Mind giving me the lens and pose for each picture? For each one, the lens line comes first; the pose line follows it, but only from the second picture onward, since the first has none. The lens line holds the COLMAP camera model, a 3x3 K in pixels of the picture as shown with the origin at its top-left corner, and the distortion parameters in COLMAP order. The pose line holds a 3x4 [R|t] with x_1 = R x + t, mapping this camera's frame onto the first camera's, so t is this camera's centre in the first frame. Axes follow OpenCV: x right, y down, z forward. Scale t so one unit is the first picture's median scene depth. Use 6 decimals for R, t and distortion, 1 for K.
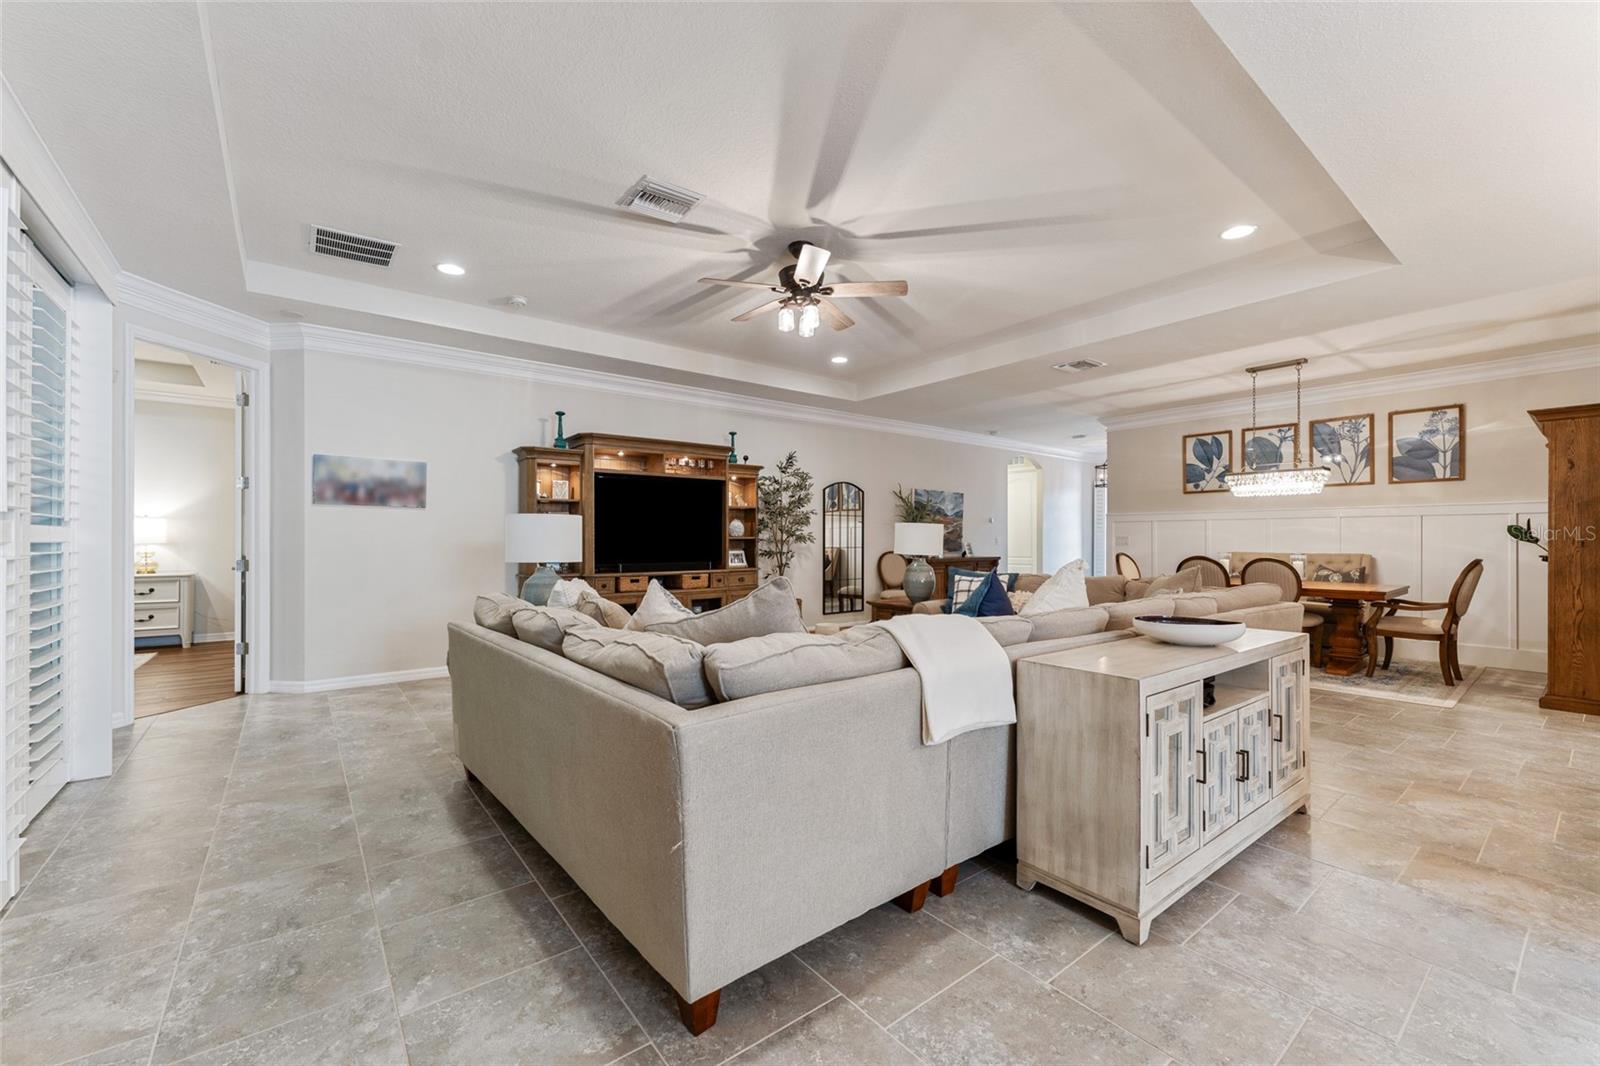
lens RADIAL K [[649.6, 0, 796.6], [0, 649.6, 532.8], [0, 0, 1]] dist [0.002906, 0.000745]
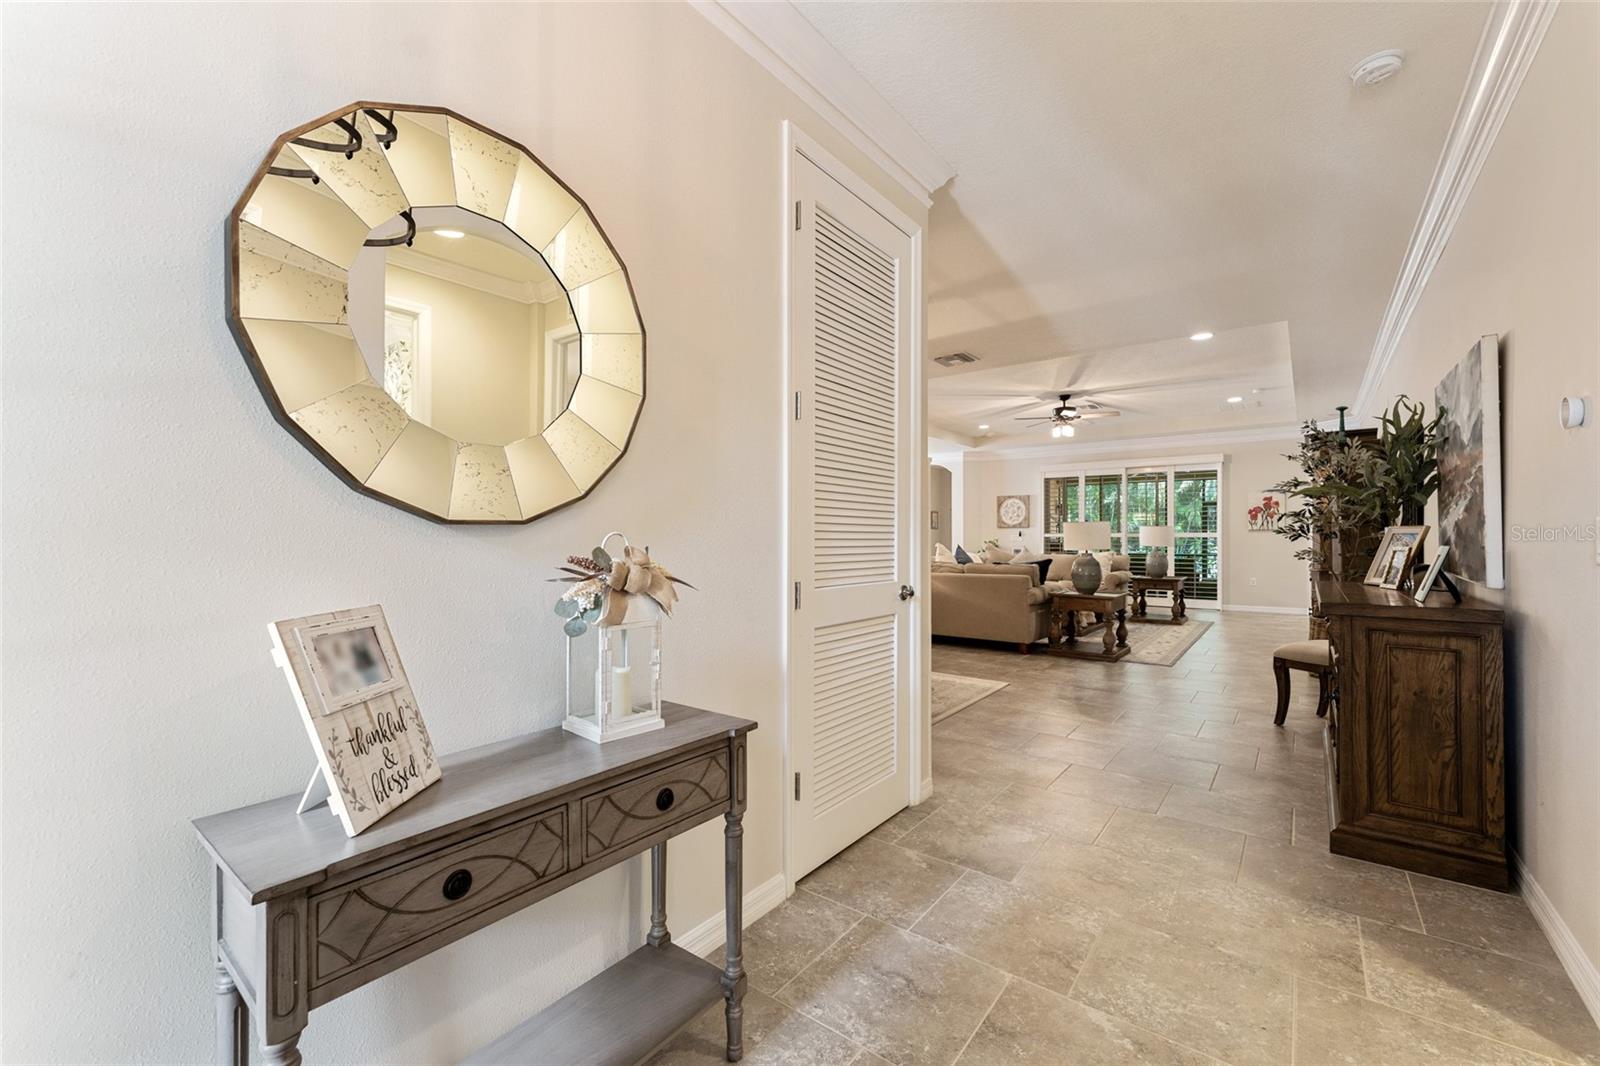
lens RADIAL K [[649.6, 0, 795.5], [0, 649.6, 534.7], [0, 0, 1]] dist [0.002906, 0.000745]
pose [[-0.971775, 0.000148, -0.235908, 0.864824], [0.003754, 0.999883, -0.014836, 0.021394], [0.235878, -0.015303, -0.971662, 1.818566]]
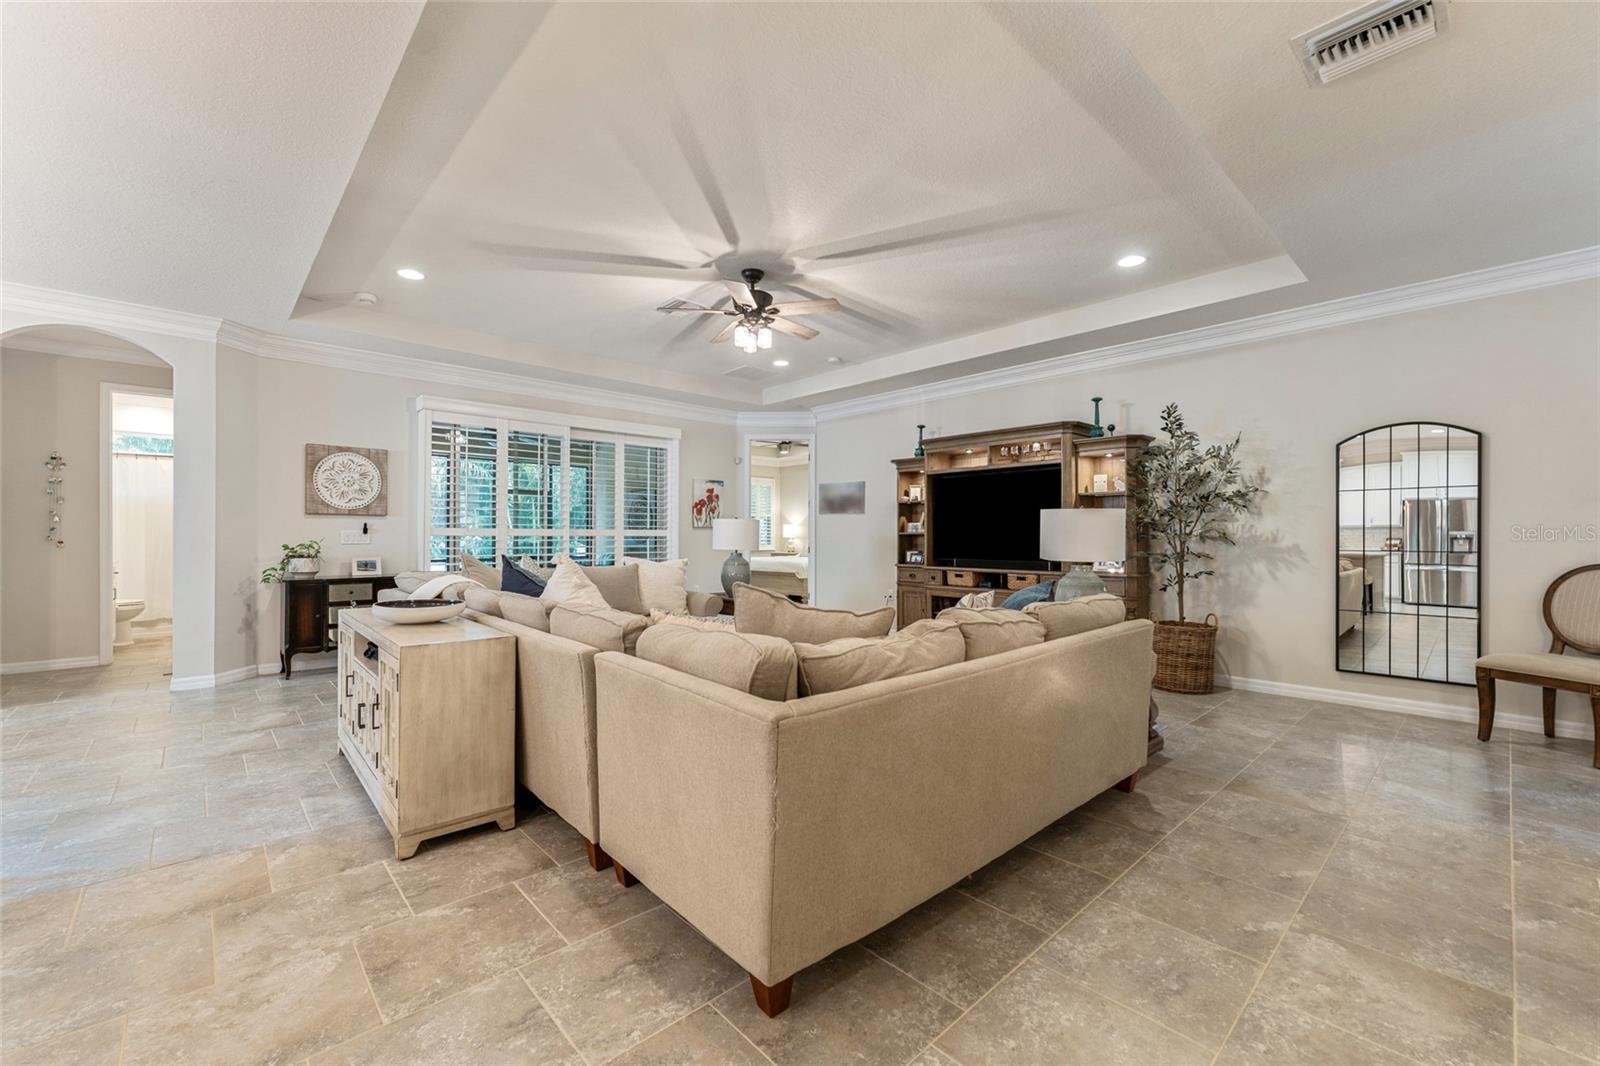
lens RADIAL K [[649.6, 0, 796.2], [0, 649.6, 535.2], [0, 0, 1]] dist [0.002906, 0.000745]
pose [[0.076957, 0.000917, -0.997034, 0.727702], [0.009715, 0.999951, 0.001669, 0.006236], [0.996987, -0.009815, 0.076945, 0.634706]]
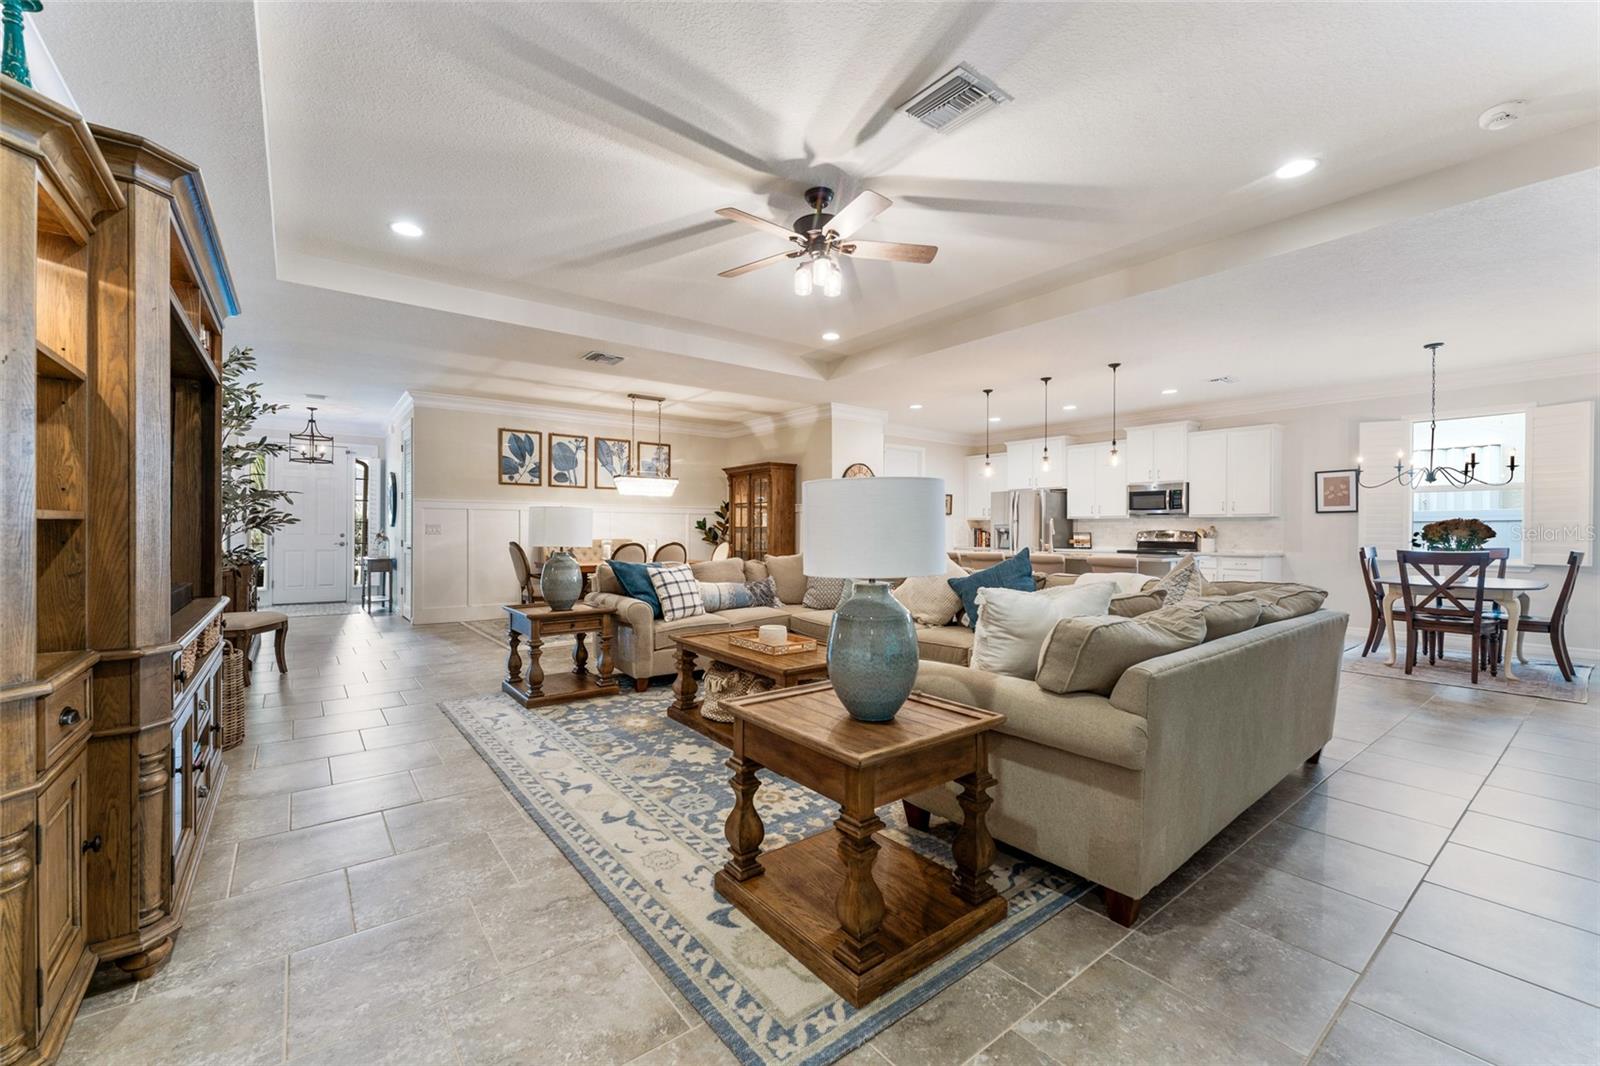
lens RADIAL K [[649.6, 0, 789.4], [0, 649.6, 532.7], [0, 0, 1]] dist [0.002906, 0.000745]
pose [[0.019353, -0.003643, 0.999806, -0.560170], [-0.016749, 0.999852, 0.003968, 0.007929], [-0.999672, -0.016823, 0.019290, 0.654325]]
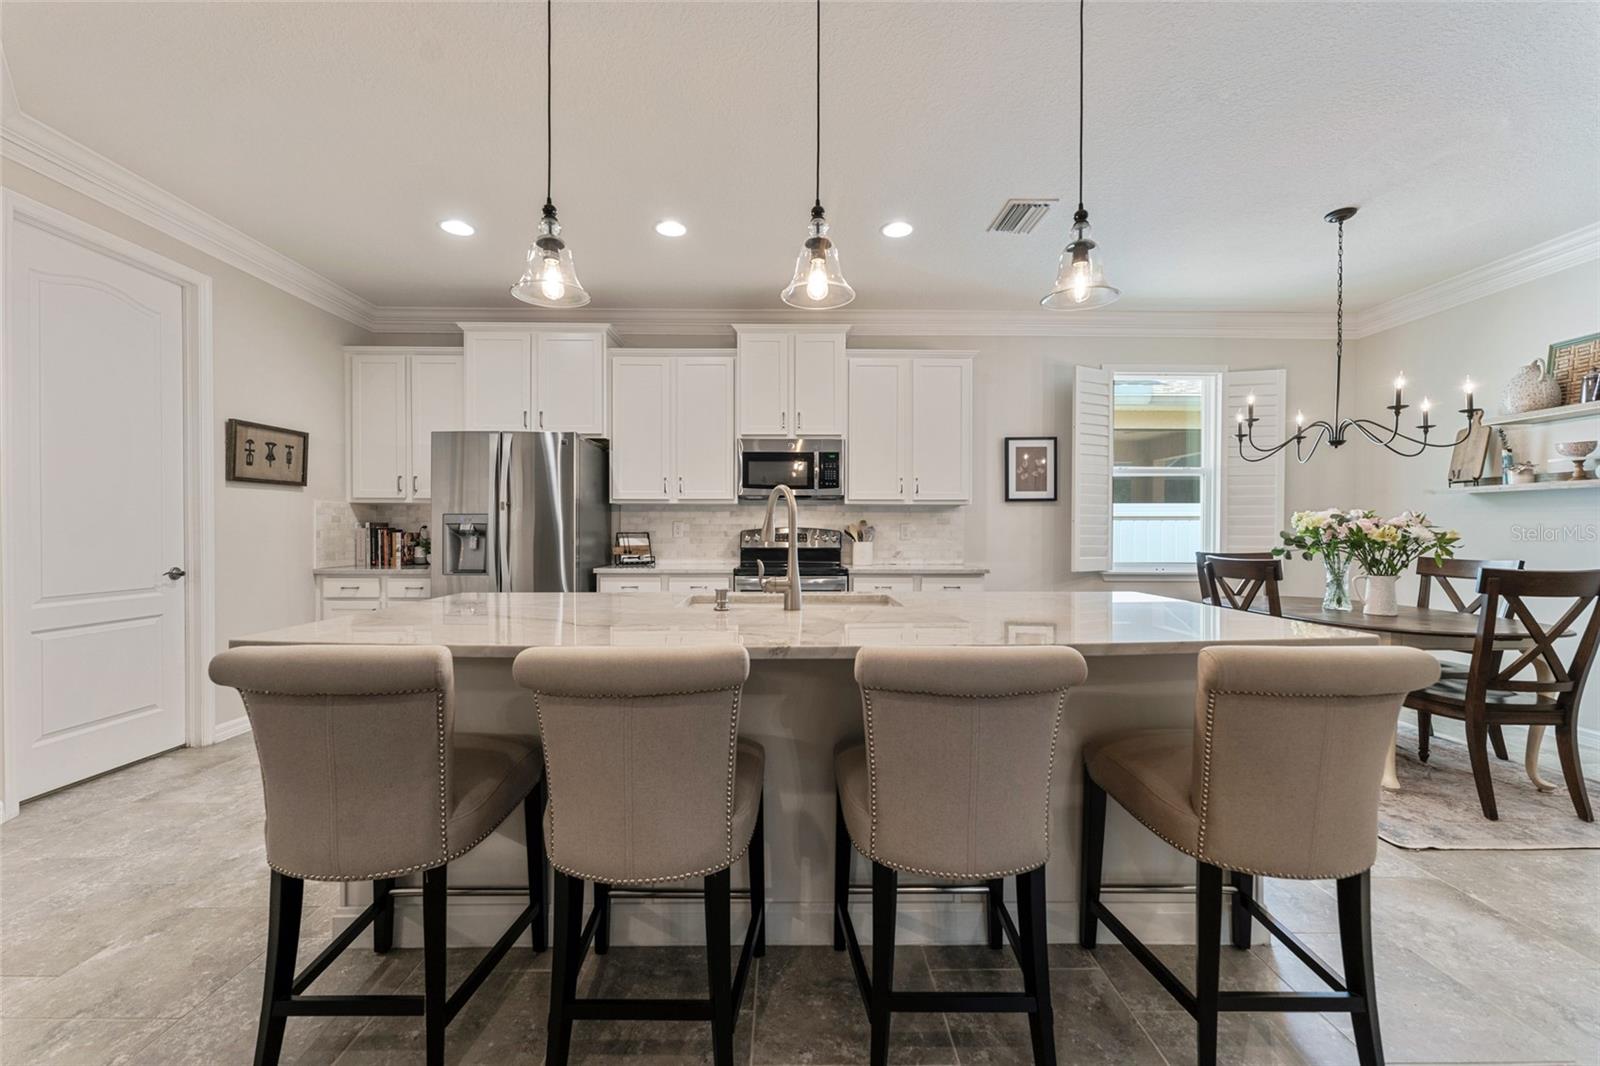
lens RADIAL K [[649.6, 0, 795.6], [0, 649.6, 531.0], [0, 0, 1]] dist [0.002906, 0.000745]
pose [[-0.791521, -0.002353, 0.611138, 0.387539], [-0.010872, 0.999889, -0.010231, 0.006311], [-0.611046, -0.014742, -0.791458, 0.472386]]
